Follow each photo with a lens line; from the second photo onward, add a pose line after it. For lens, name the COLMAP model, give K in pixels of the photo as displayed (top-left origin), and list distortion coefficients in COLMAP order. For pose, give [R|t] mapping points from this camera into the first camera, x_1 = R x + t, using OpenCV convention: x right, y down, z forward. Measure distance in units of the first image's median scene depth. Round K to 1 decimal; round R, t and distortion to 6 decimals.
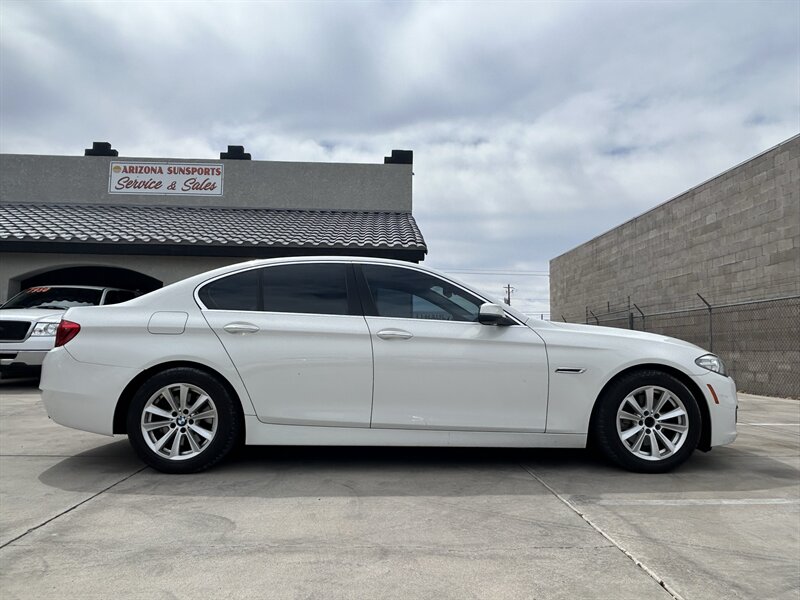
lens RADIAL K [[555.4, 0, 399.7], [0, 555.4, 322.0], [0, 0, 1]] dist [0.000875, -0.003988]
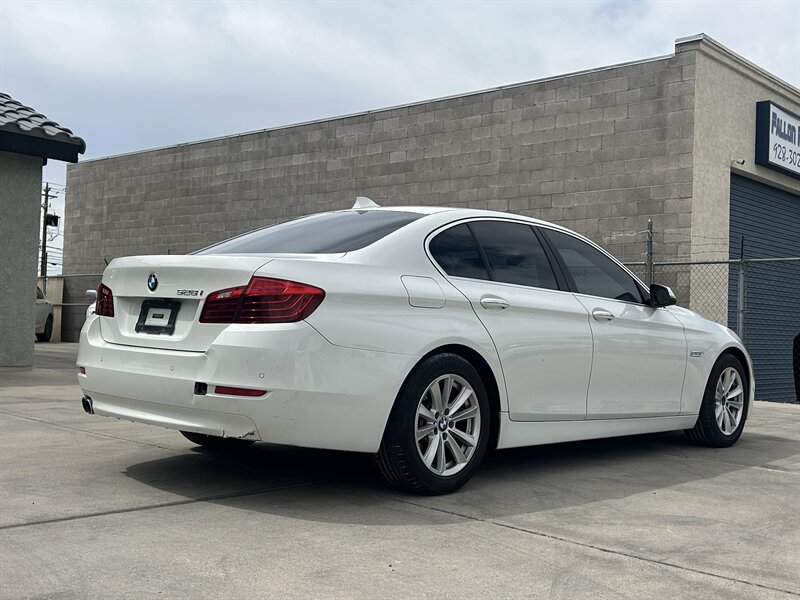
lens RADIAL K [[906.7, 0, 401.2], [0, 906.7, 330.2], [0, 0, 1]] dist [0.113326, -0.010978]
pose [[0.719270, 0.010404, 0.694653, -1.126533], [-0.060265, 0.997053, 0.047468, -0.002869], [-0.692112, -0.076005, 0.717778, 0.147468]]
